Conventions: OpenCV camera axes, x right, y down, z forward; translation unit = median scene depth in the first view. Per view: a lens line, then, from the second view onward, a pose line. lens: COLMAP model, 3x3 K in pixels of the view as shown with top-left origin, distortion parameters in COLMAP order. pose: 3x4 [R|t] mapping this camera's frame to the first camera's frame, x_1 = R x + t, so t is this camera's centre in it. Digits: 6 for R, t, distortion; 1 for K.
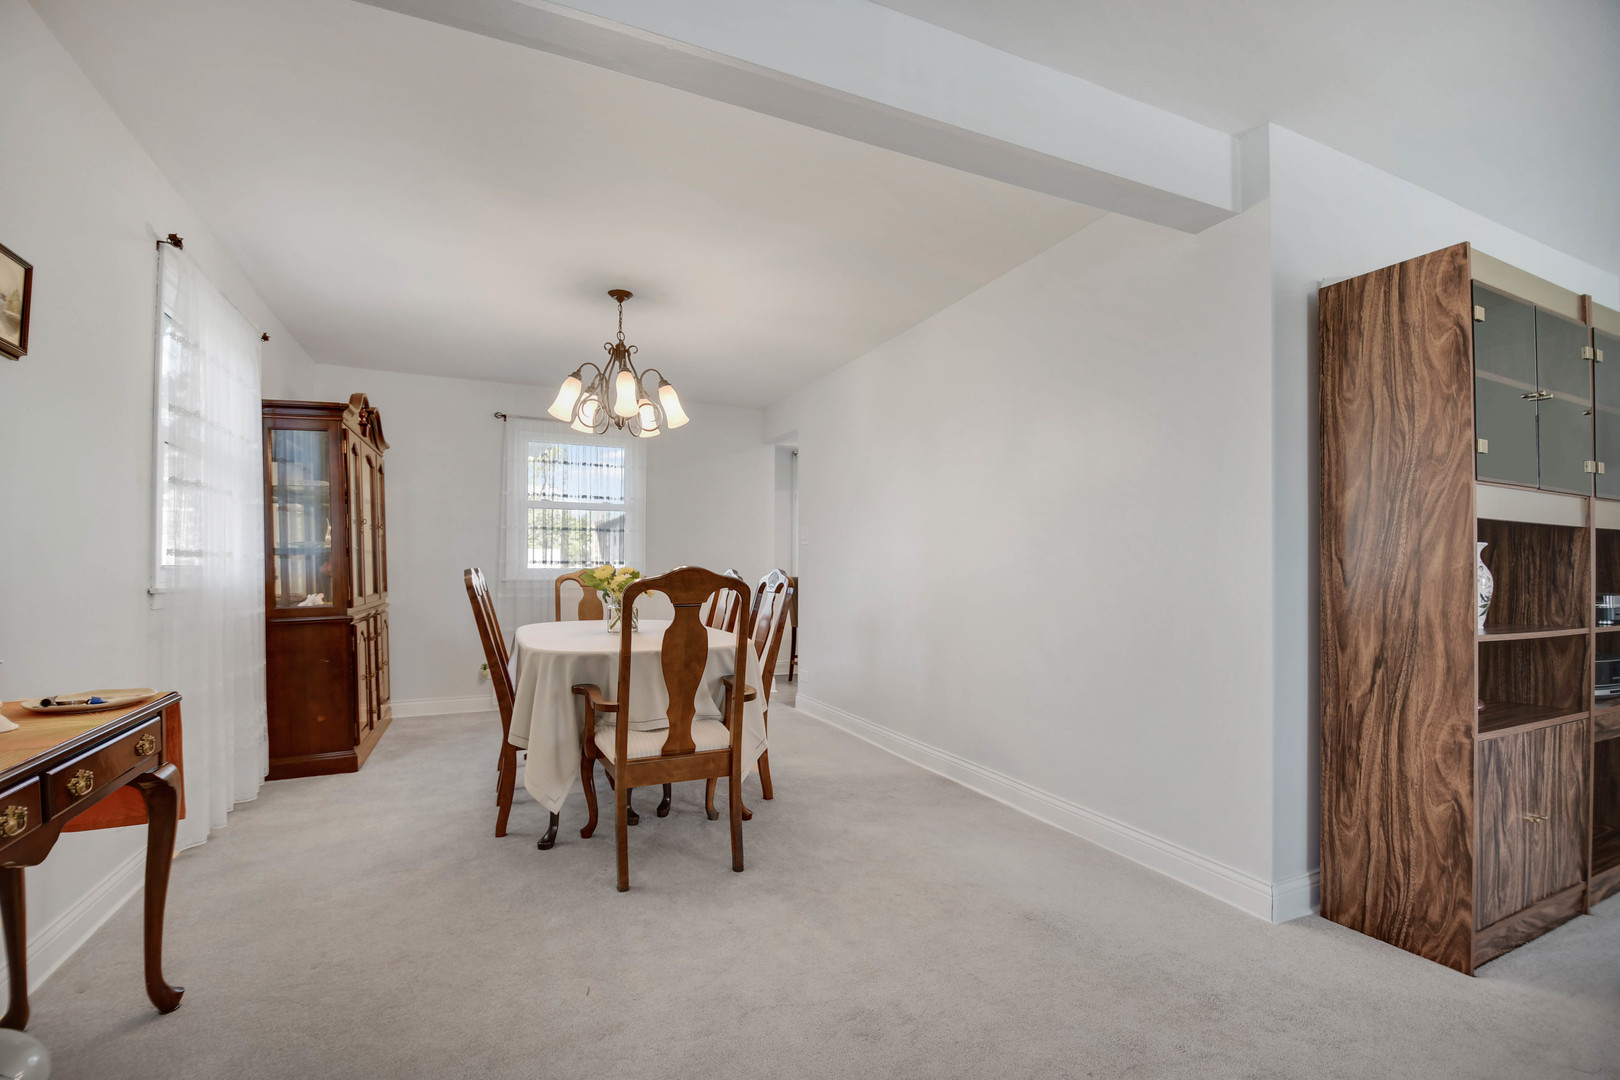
lens RADIAL K [[733.7, 0, 798.6], [0, 733.7, 559.9], [0, 0, 1]] dist [0.014785, -0.022947]
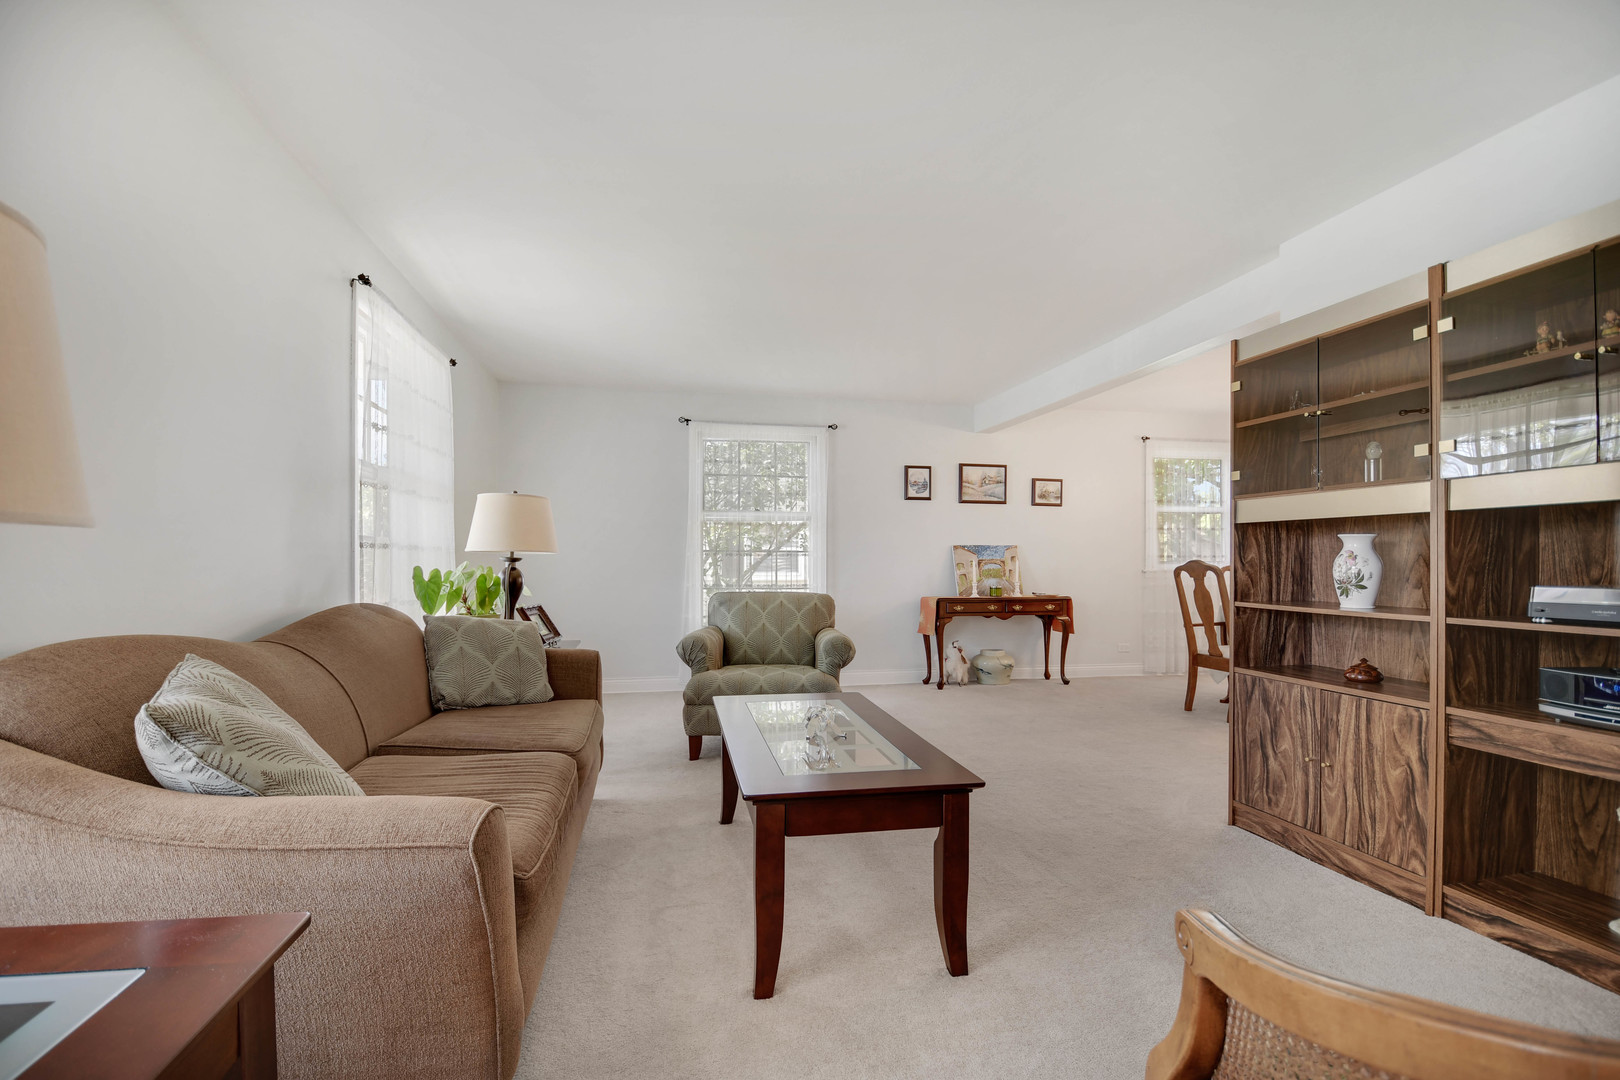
lens RADIAL K [[733.7, 0, 798.6], [0, 733.7, 559.9], [0, 0, 1]] dist [0.014785, -0.022947]
pose [[-0.231813, -0.008912, -0.972719, 1.830262], [0.008793, 0.999898, -0.011257, 0.018223], [0.972721, -0.011162, -0.231711, 0.332337]]
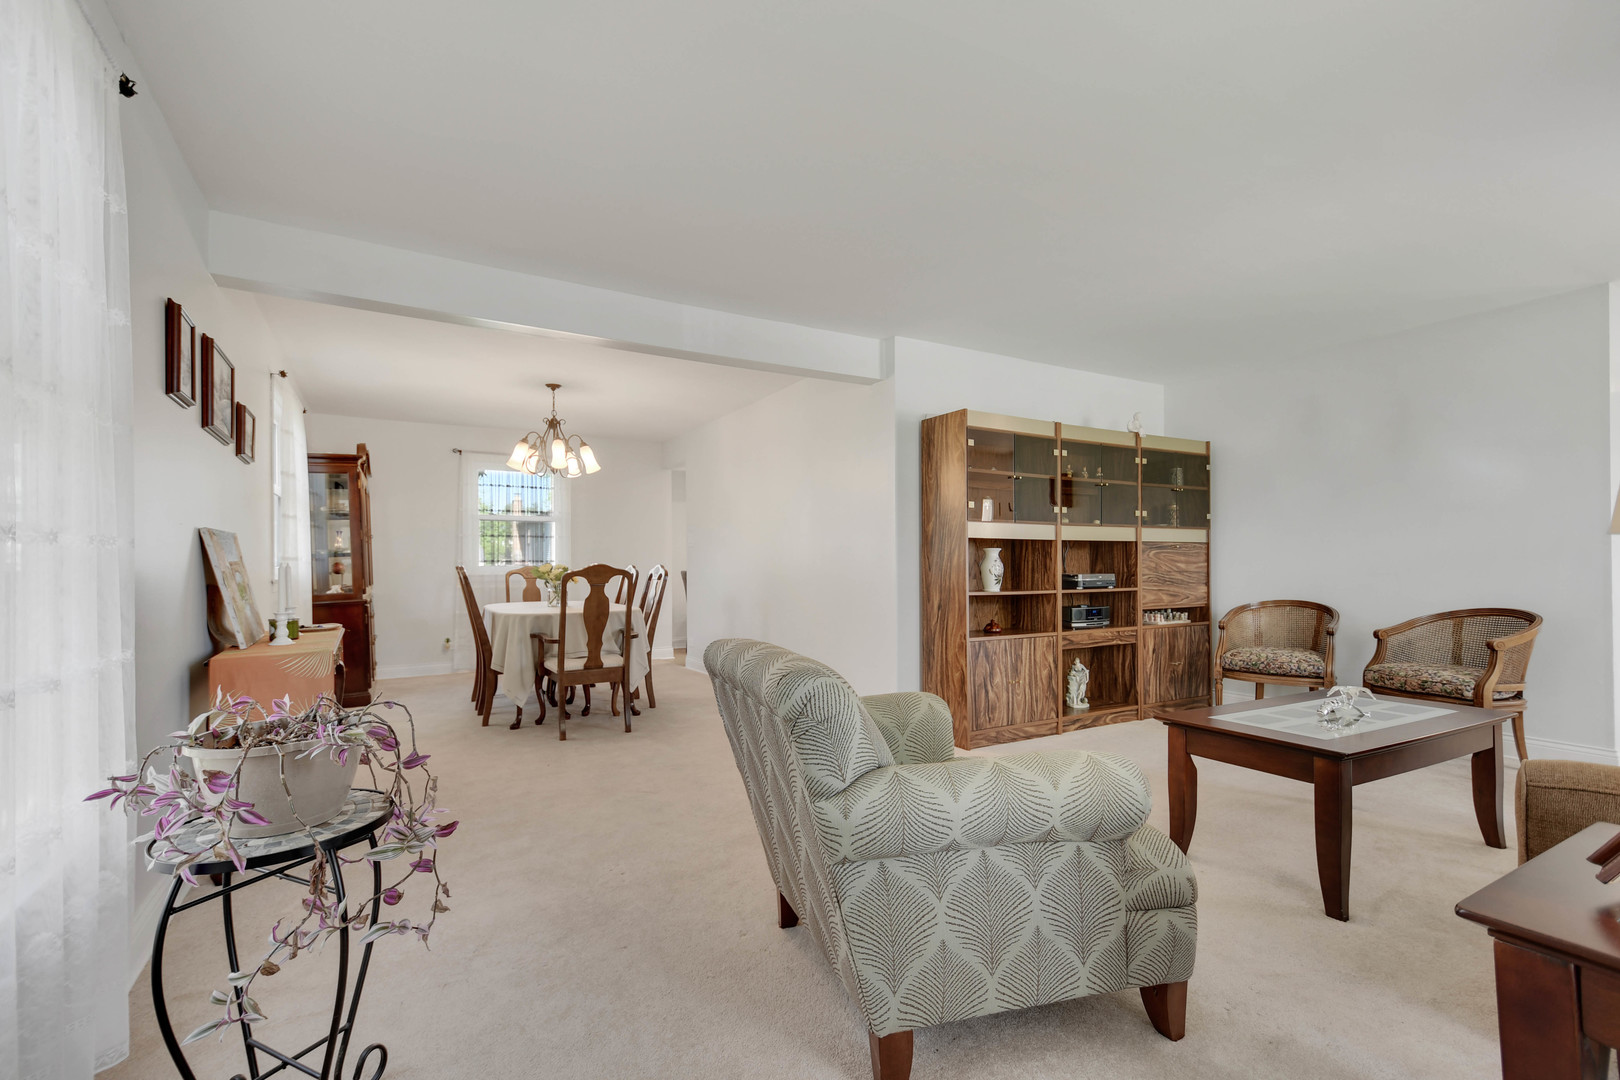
lens RADIAL K [[733.7, 0, 798.6], [0, 733.7, 559.9], [0, 0, 1]] dist [0.014785, -0.022947]
pose [[0.994980, -0.008273, 0.099729, 0.147661], [0.007683, 0.999951, 0.006305, -0.007230], [-0.099776, -0.005507, 0.994995, -0.776943]]
